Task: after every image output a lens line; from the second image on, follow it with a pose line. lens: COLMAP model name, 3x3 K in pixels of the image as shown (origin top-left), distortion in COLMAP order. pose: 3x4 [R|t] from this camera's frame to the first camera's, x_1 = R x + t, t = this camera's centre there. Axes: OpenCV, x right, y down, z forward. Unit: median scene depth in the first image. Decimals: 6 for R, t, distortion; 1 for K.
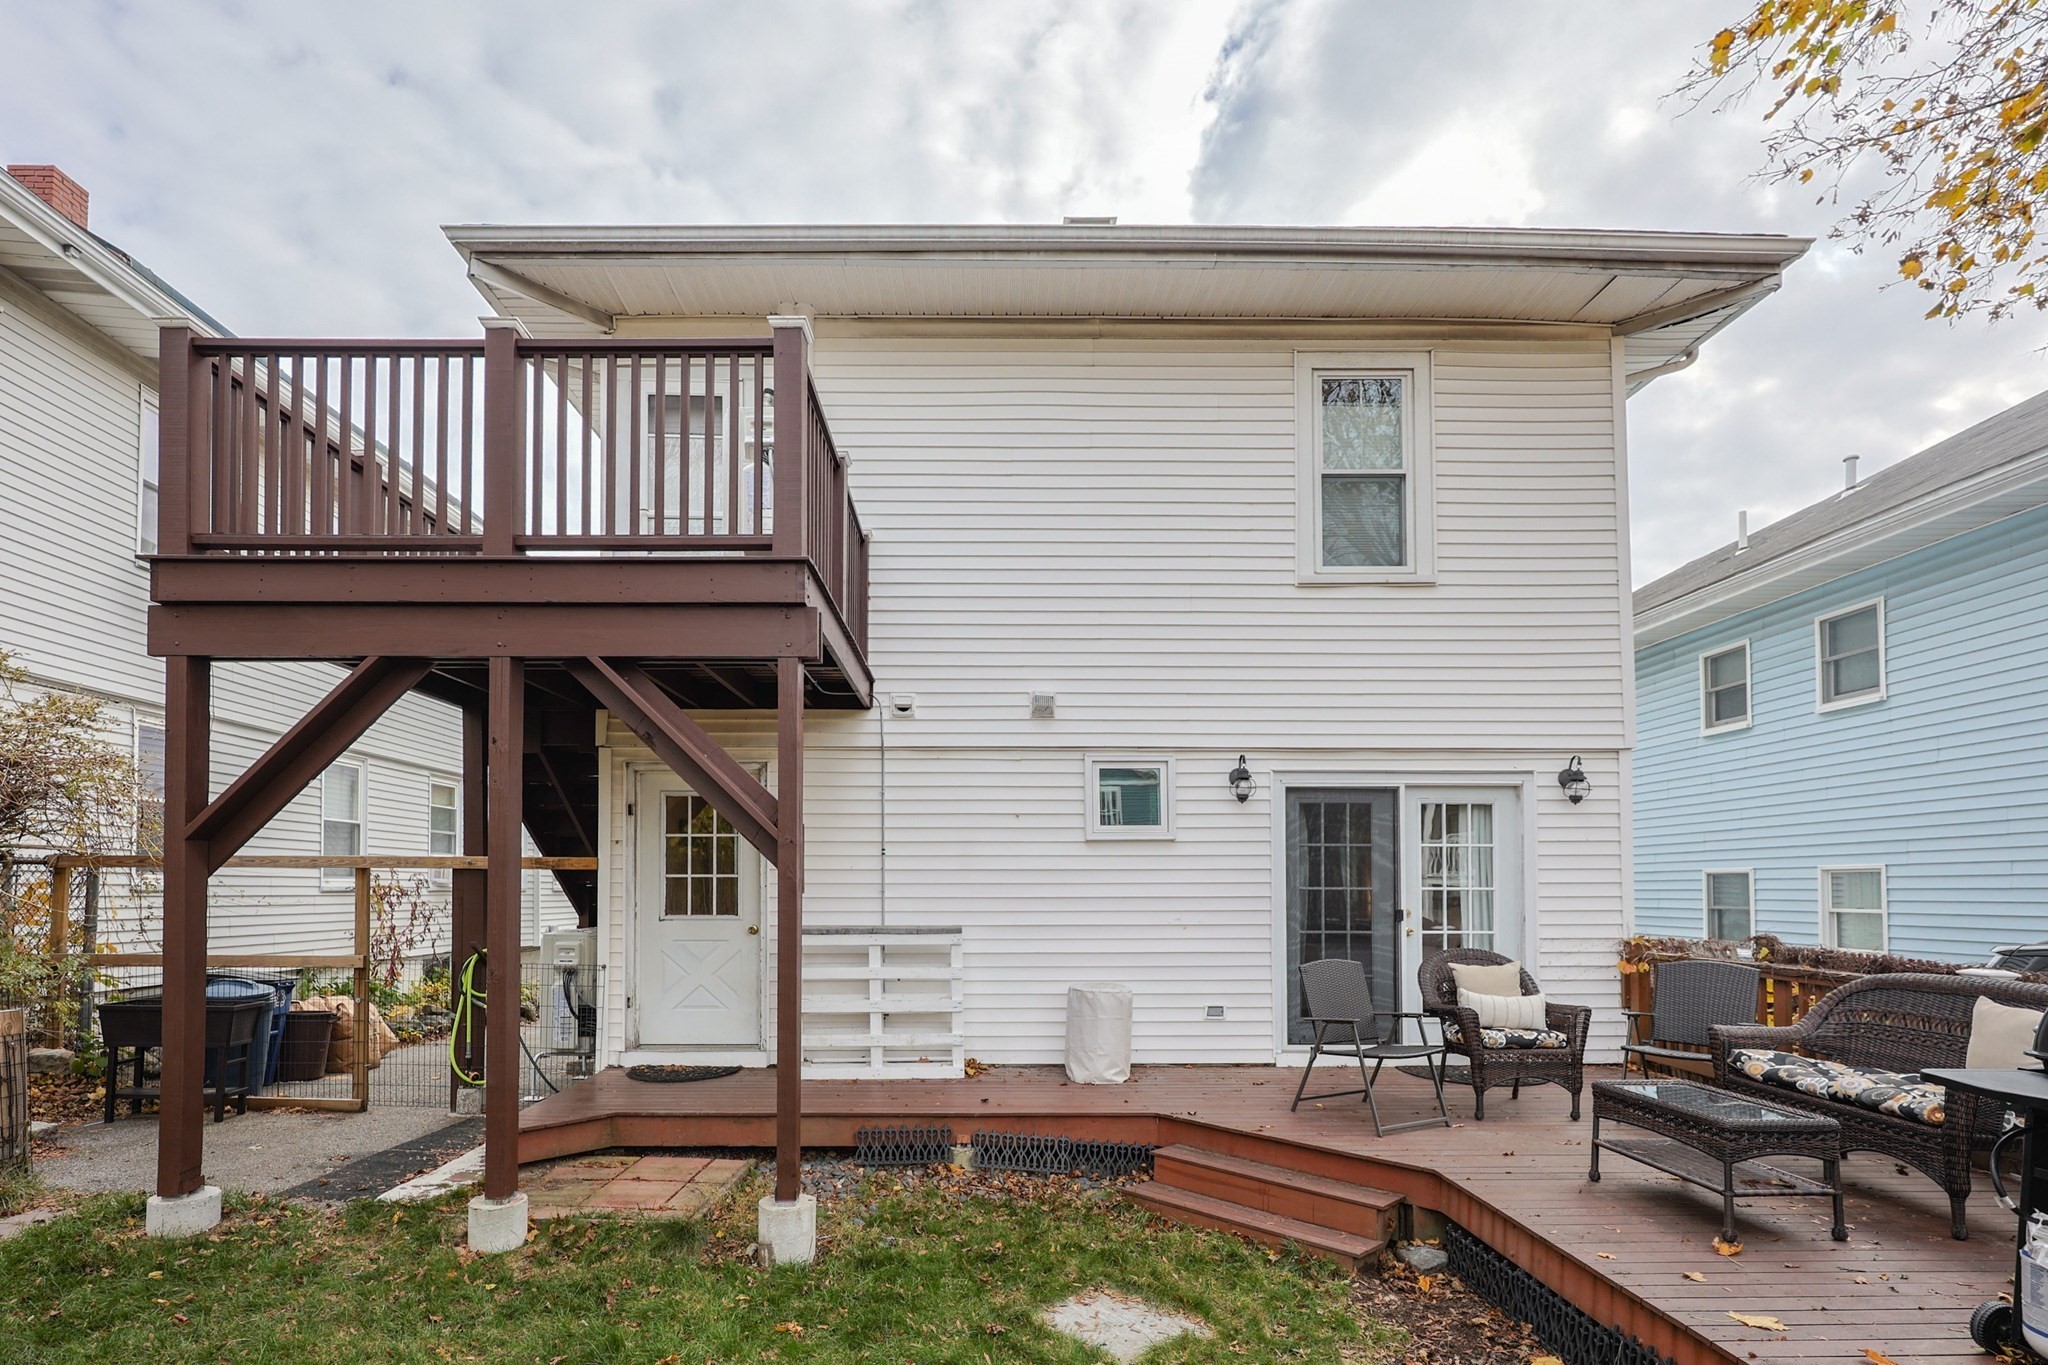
lens RADIAL K [[941.2, 0, 1025.2], [0, 941.2, 892.9], [0, 0, 1]] dist [0.001543, 0.000239]
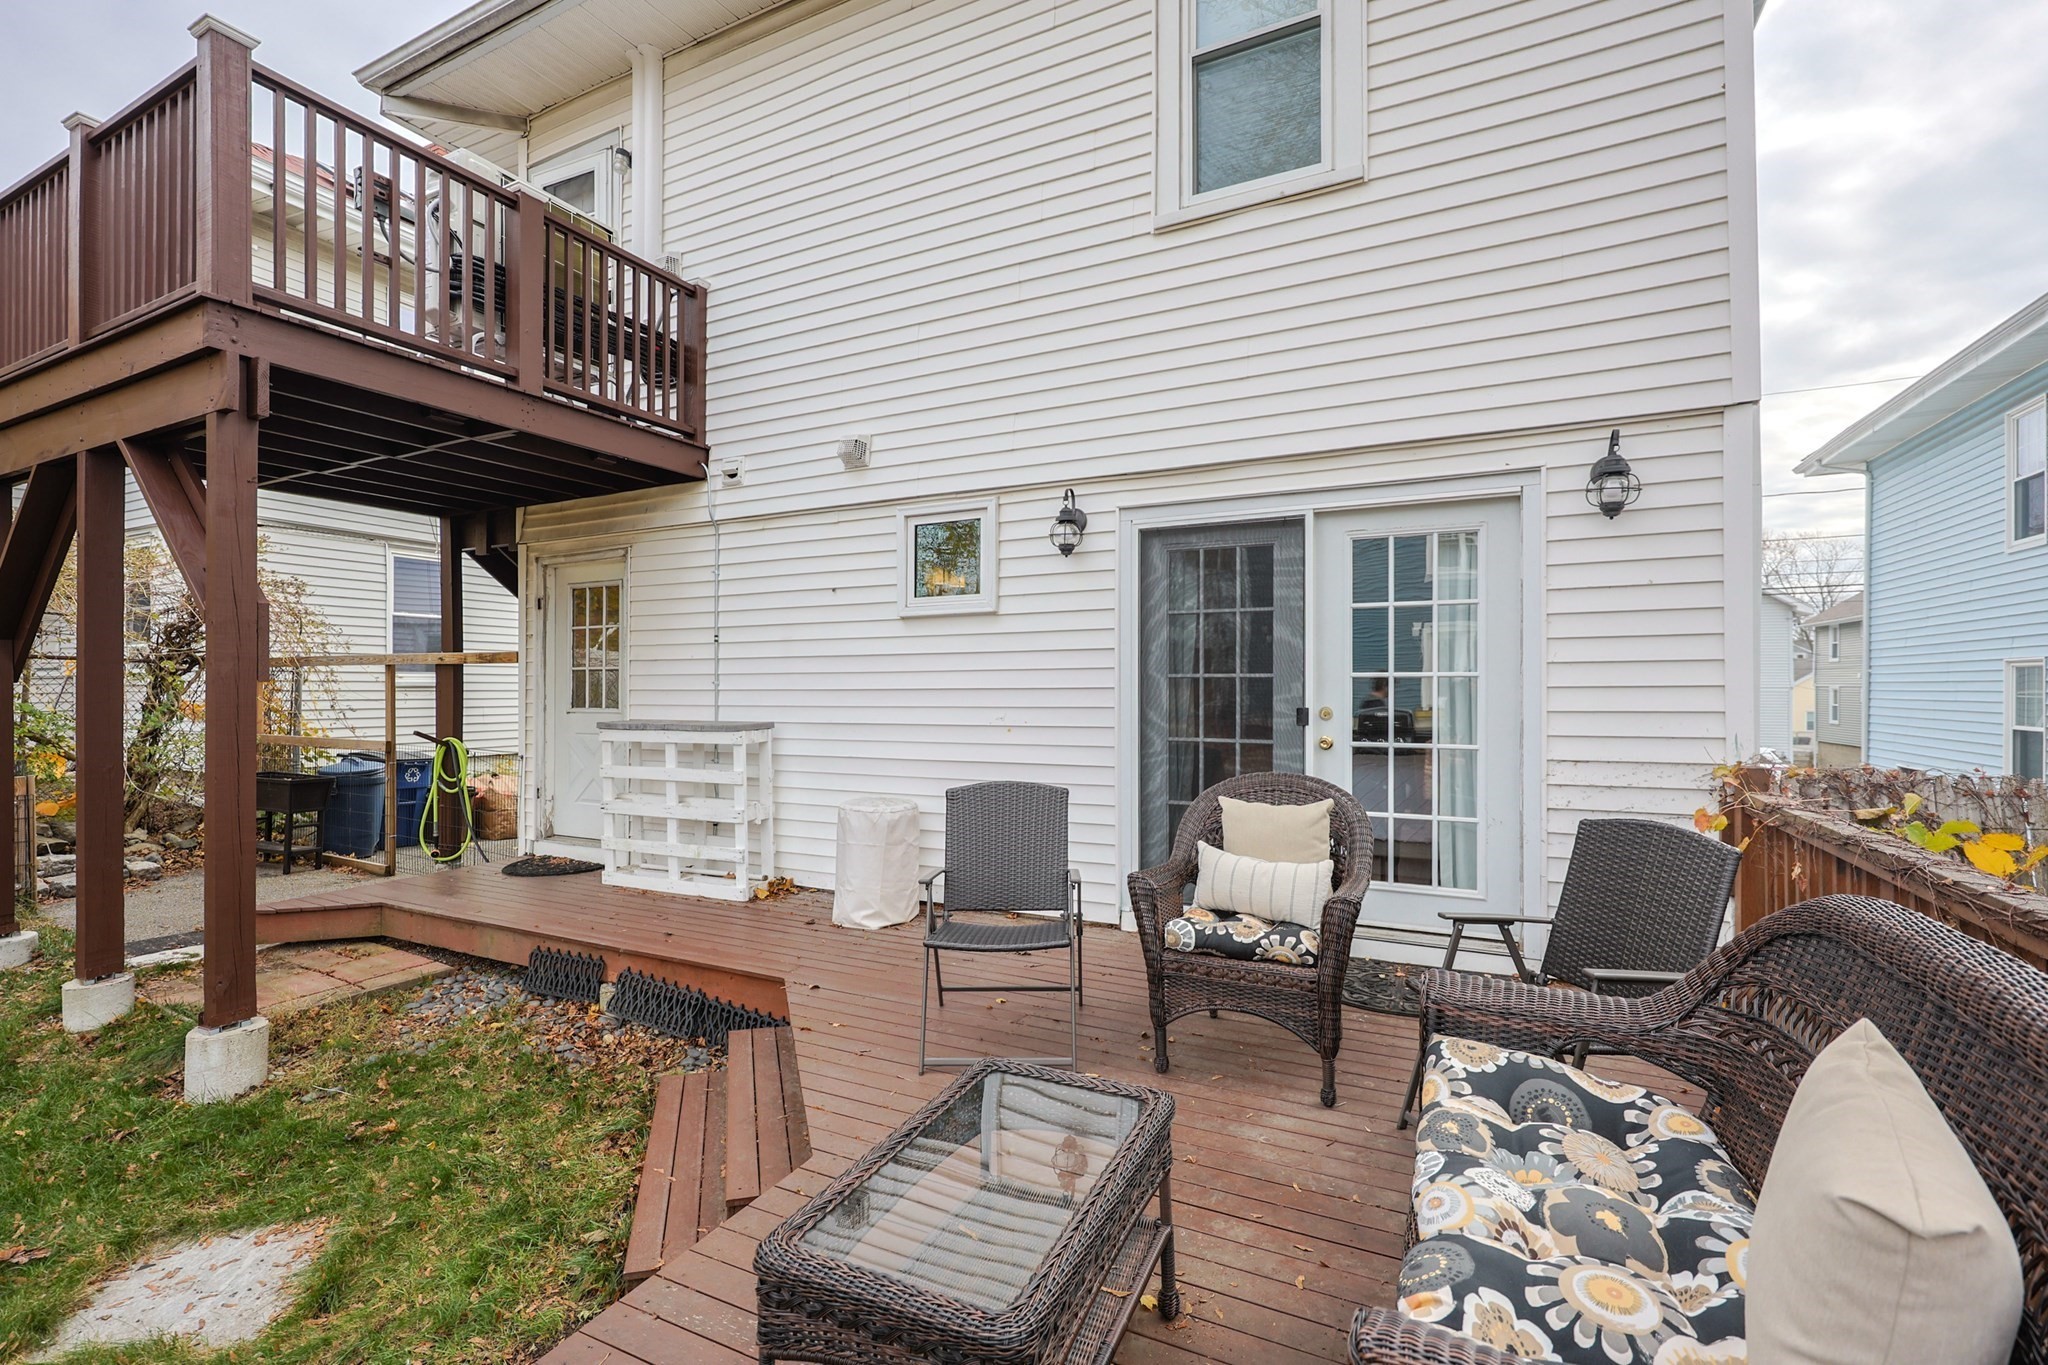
lens RADIAL K [[907.8, 0, 1026.2], [0, 907.8, 707.6], [0, 0, 1]] dist [0.000720, 0.000089]
pose [[0.895267, 0.007460, -0.445467, 0.502137], [0.001607, 0.999799, 0.019972, 0.005208], [0.445526, -0.018596, 0.895076, 0.361396]]
